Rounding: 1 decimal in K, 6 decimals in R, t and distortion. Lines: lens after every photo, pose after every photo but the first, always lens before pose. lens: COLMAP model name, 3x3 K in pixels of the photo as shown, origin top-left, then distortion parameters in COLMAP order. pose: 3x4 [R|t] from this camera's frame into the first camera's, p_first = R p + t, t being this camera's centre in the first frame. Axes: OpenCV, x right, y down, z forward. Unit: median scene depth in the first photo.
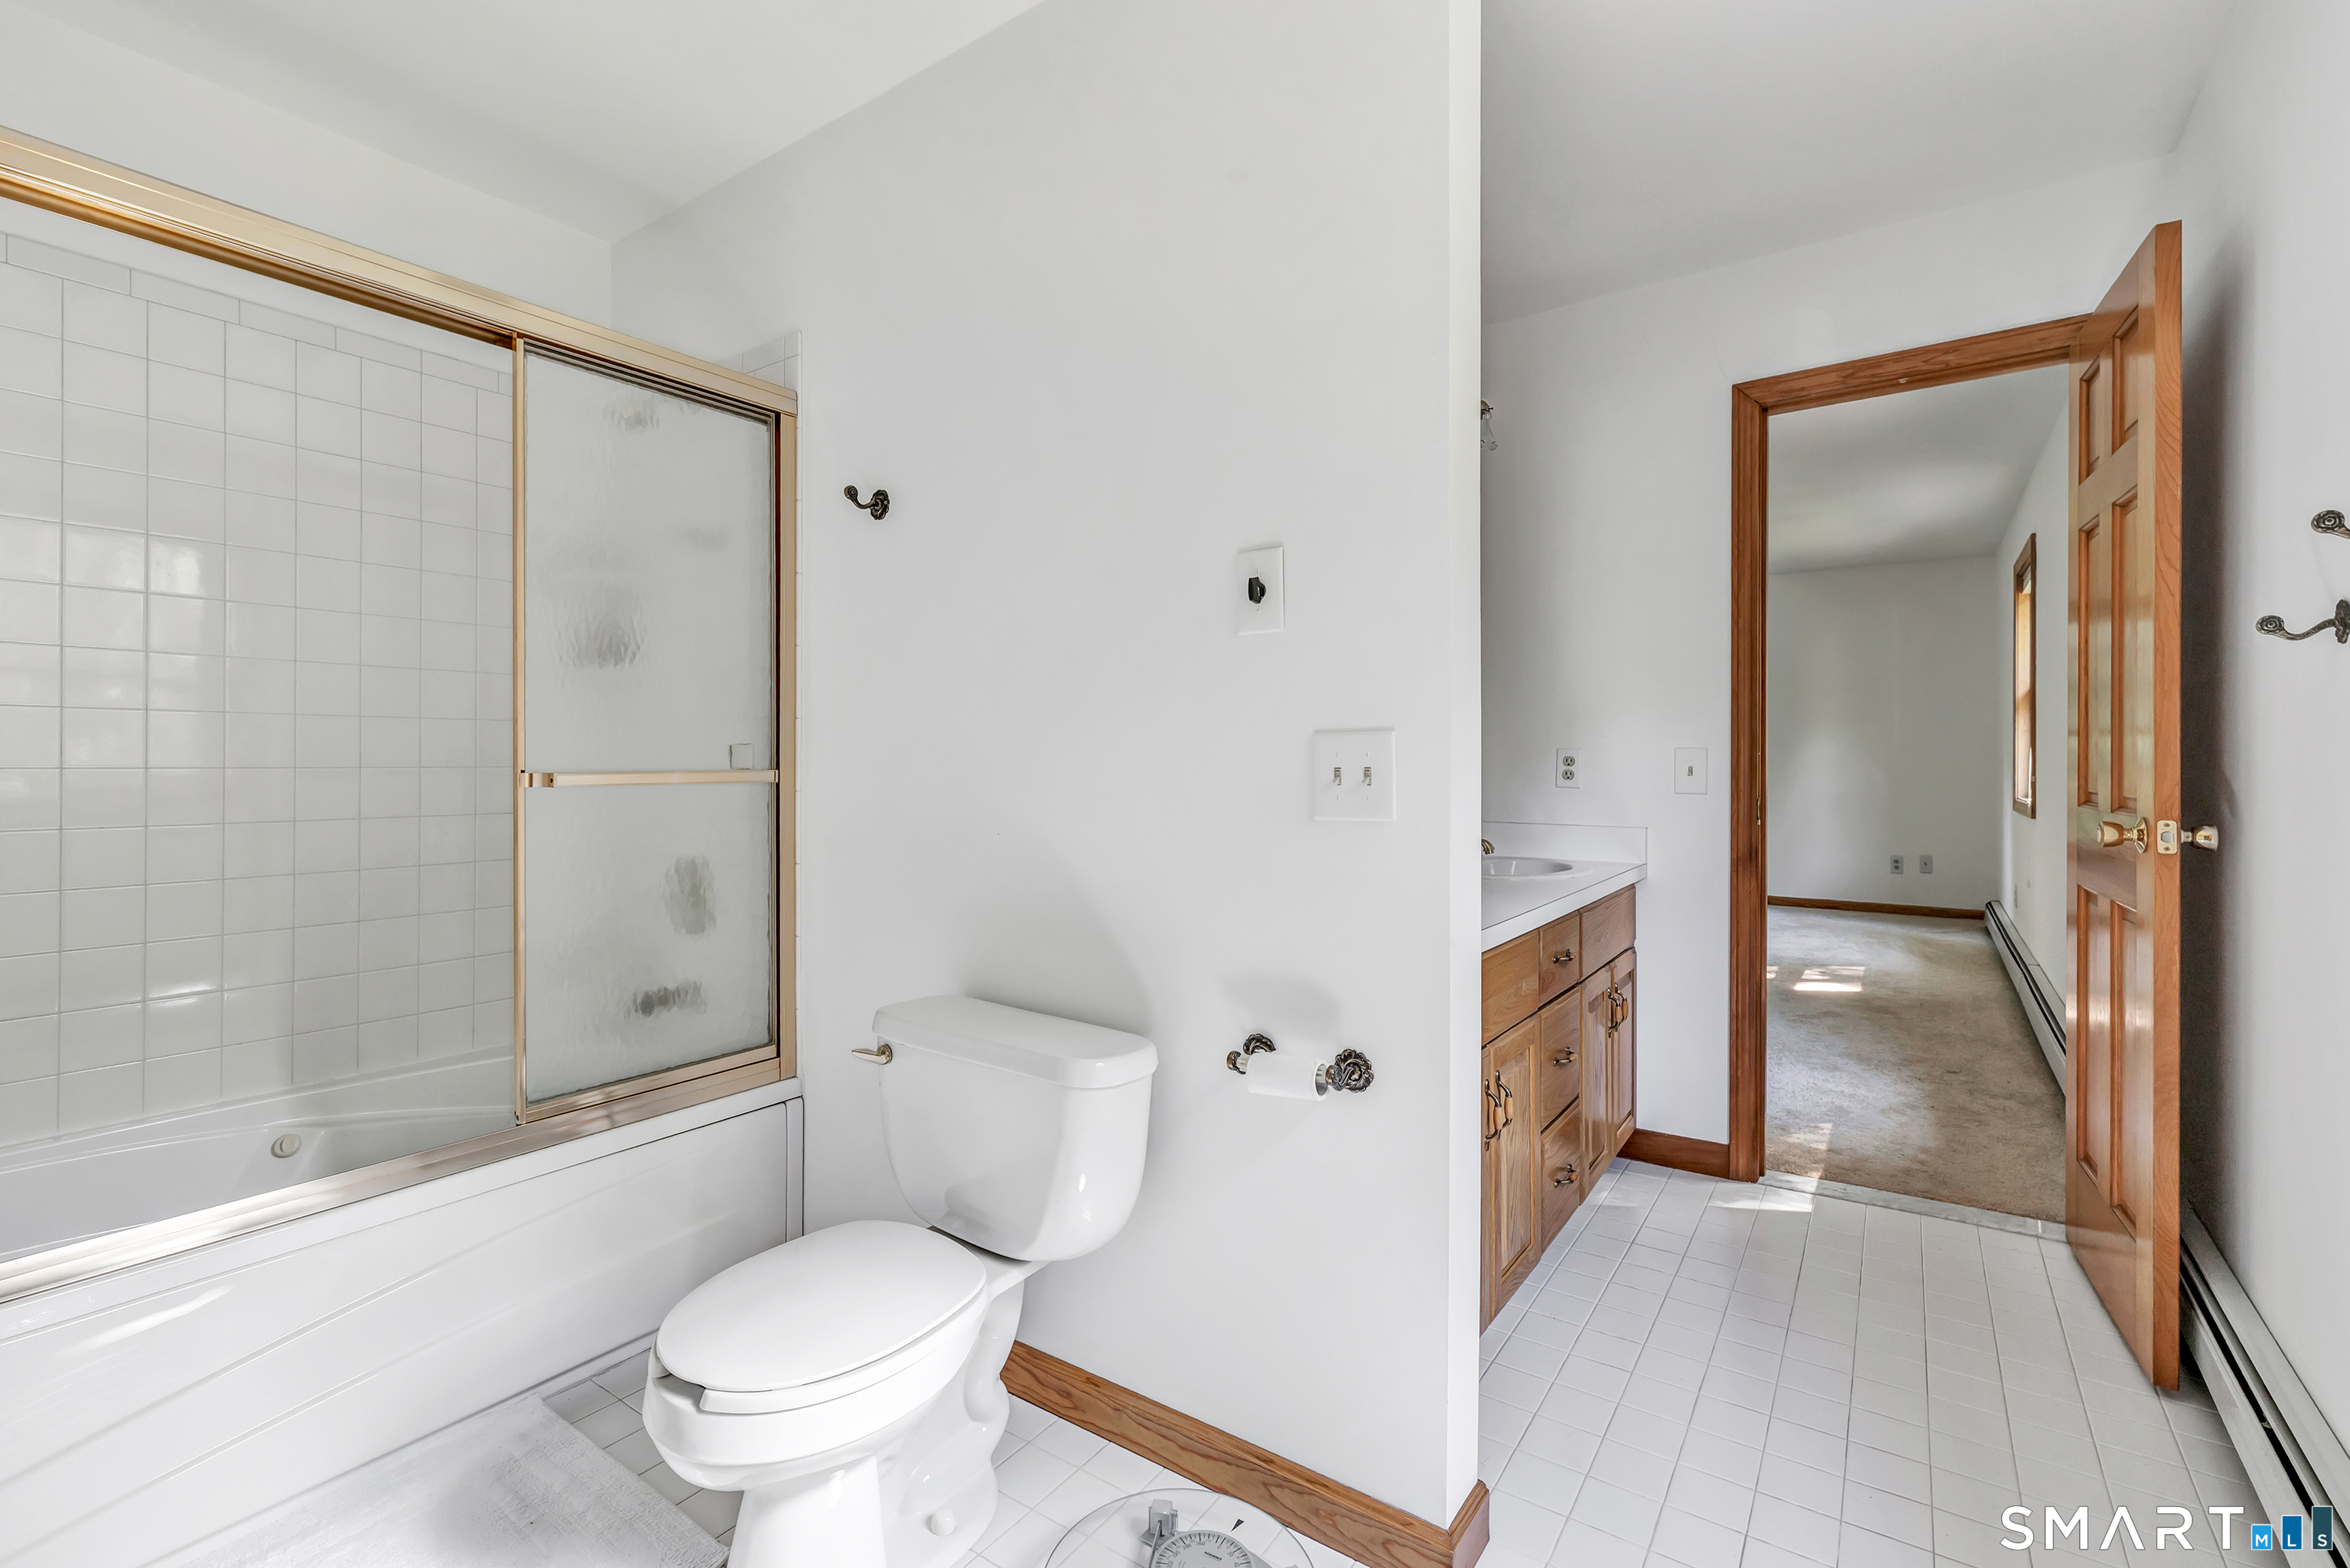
lens RADIAL K [[1043.1, 0, 1176.1], [0, 1043.1, 750.1], [0, 0, 1]] dist [-0.001516, -0.000532]
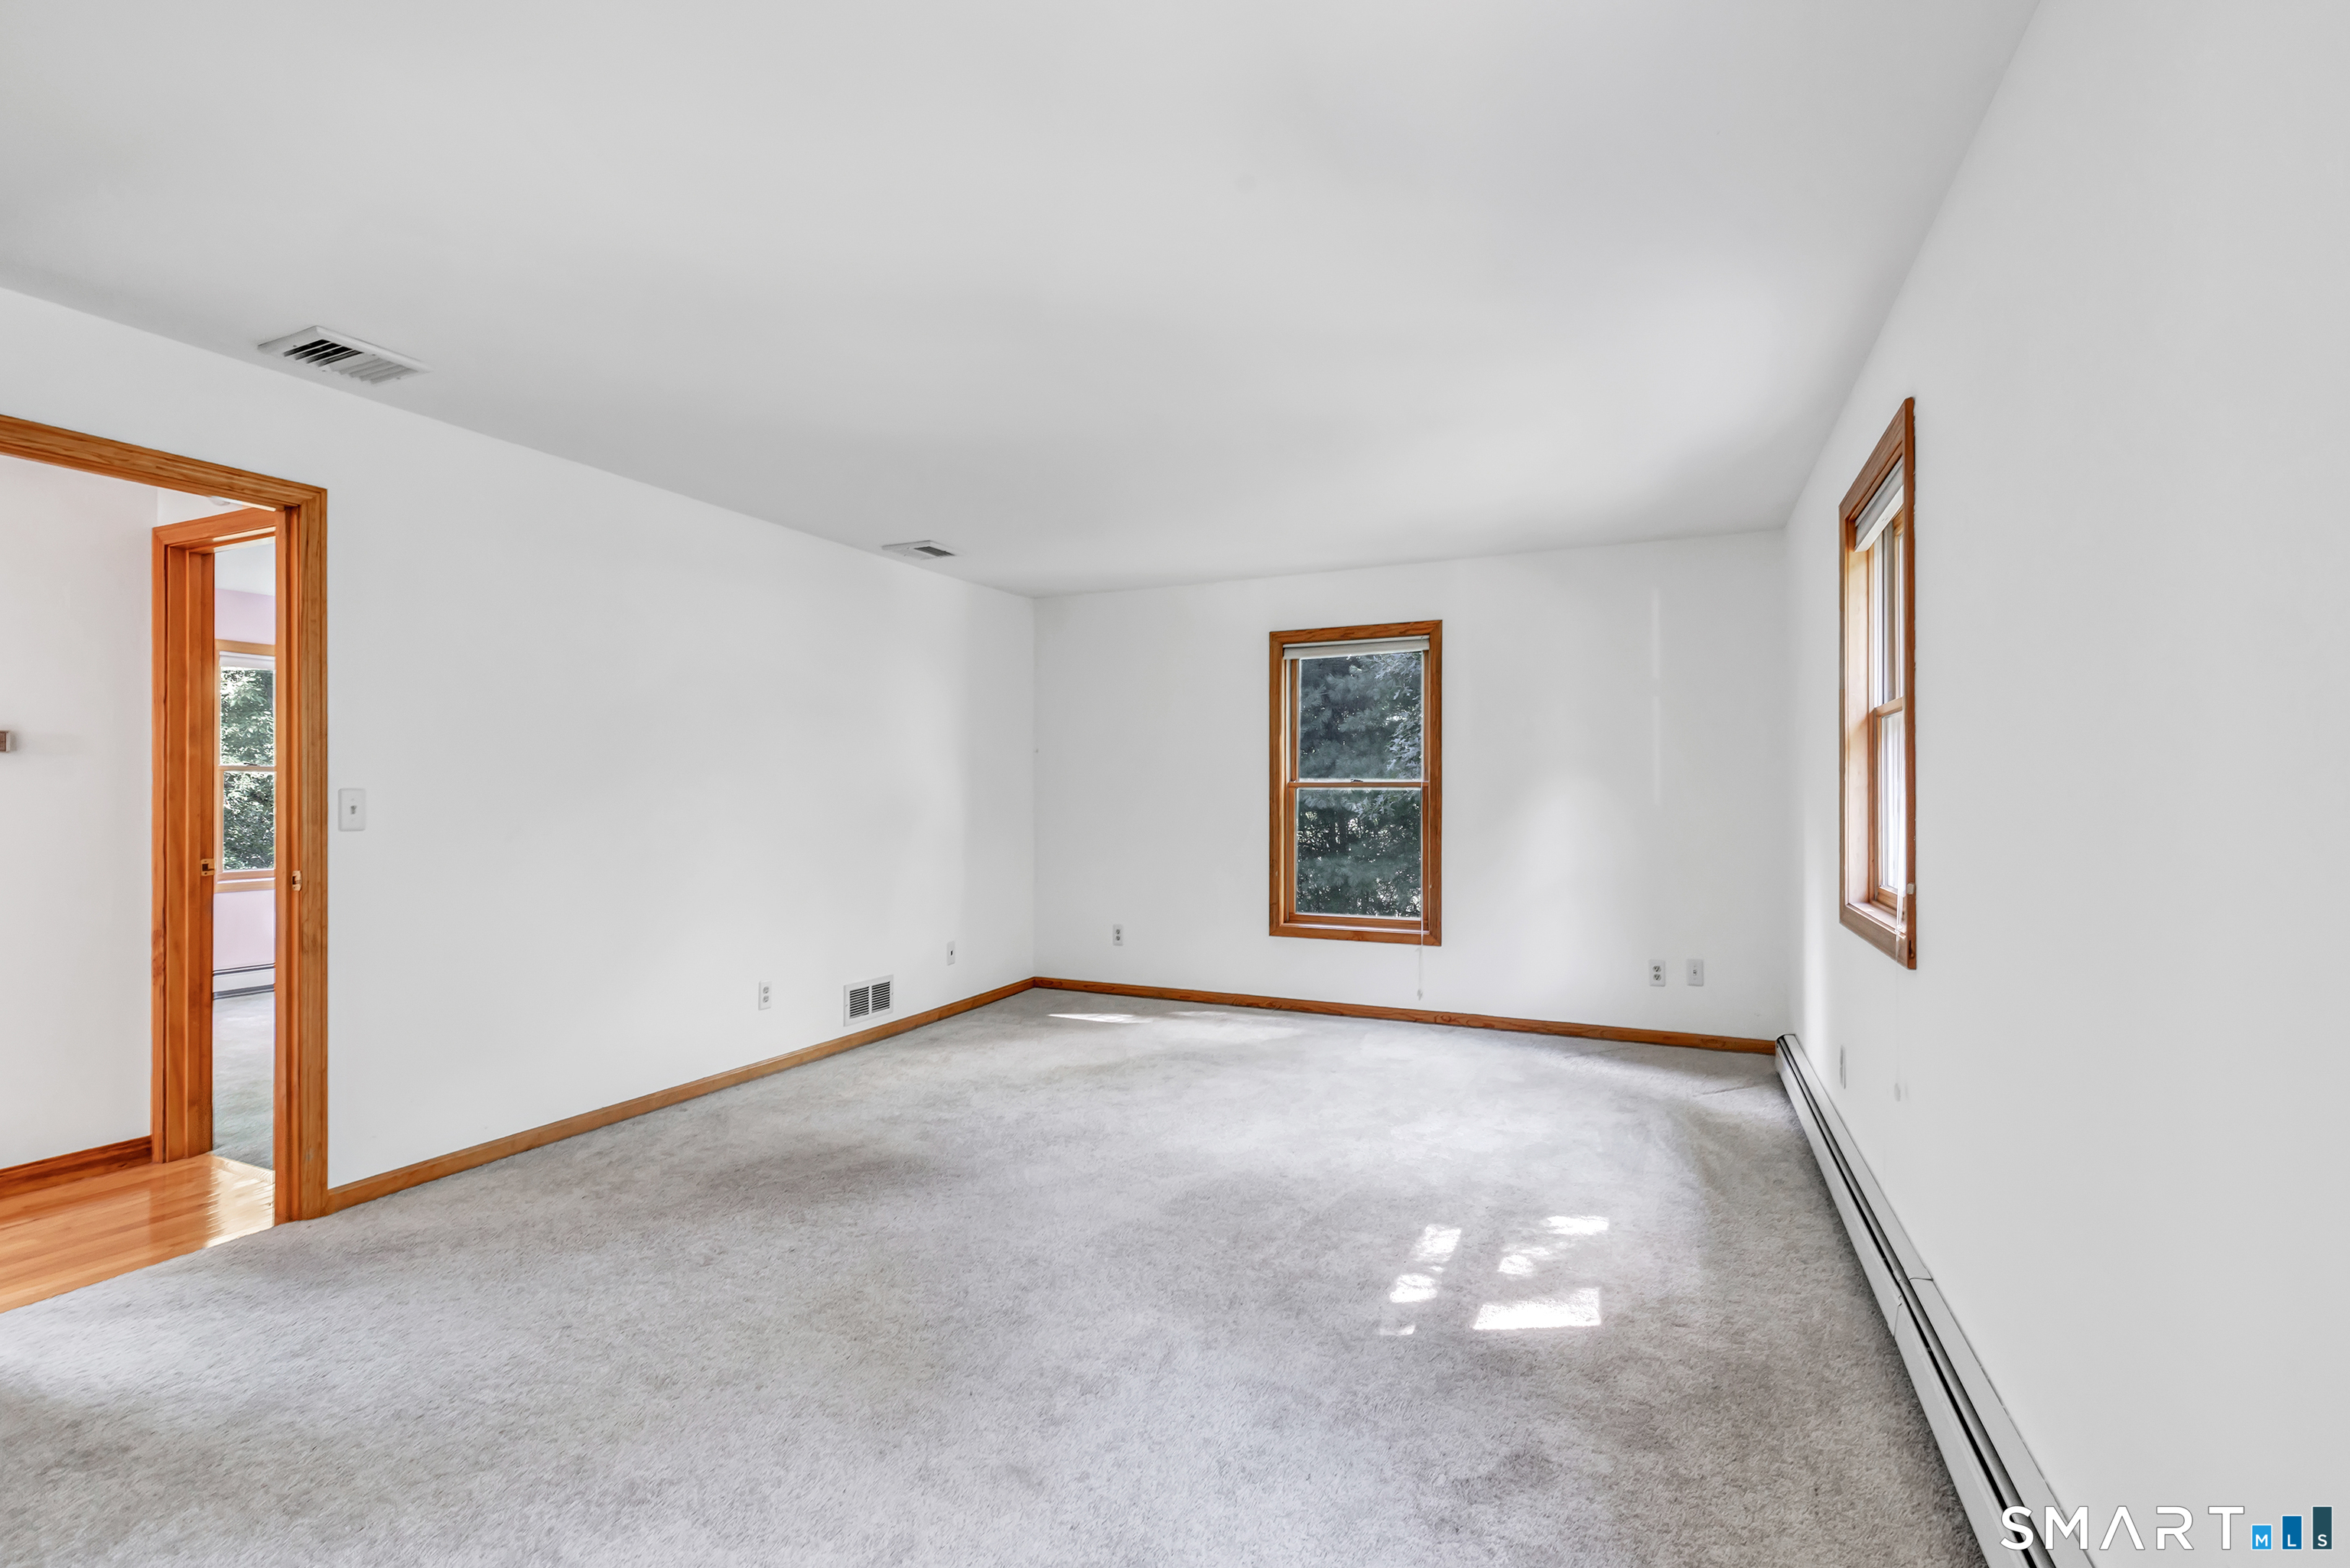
lens RADIAL K [[1047.2, 0, 1165.2], [0, 1047.2, 782.2], [0, 0, 1]] dist [0.000734, 0.000309]
pose [[0.985699, 0.002124, 0.168504, 0.283959], [-0.001105, 0.999981, -0.006141, -0.014498], [-0.168514, 0.005867, 0.985682, 0.415643]]
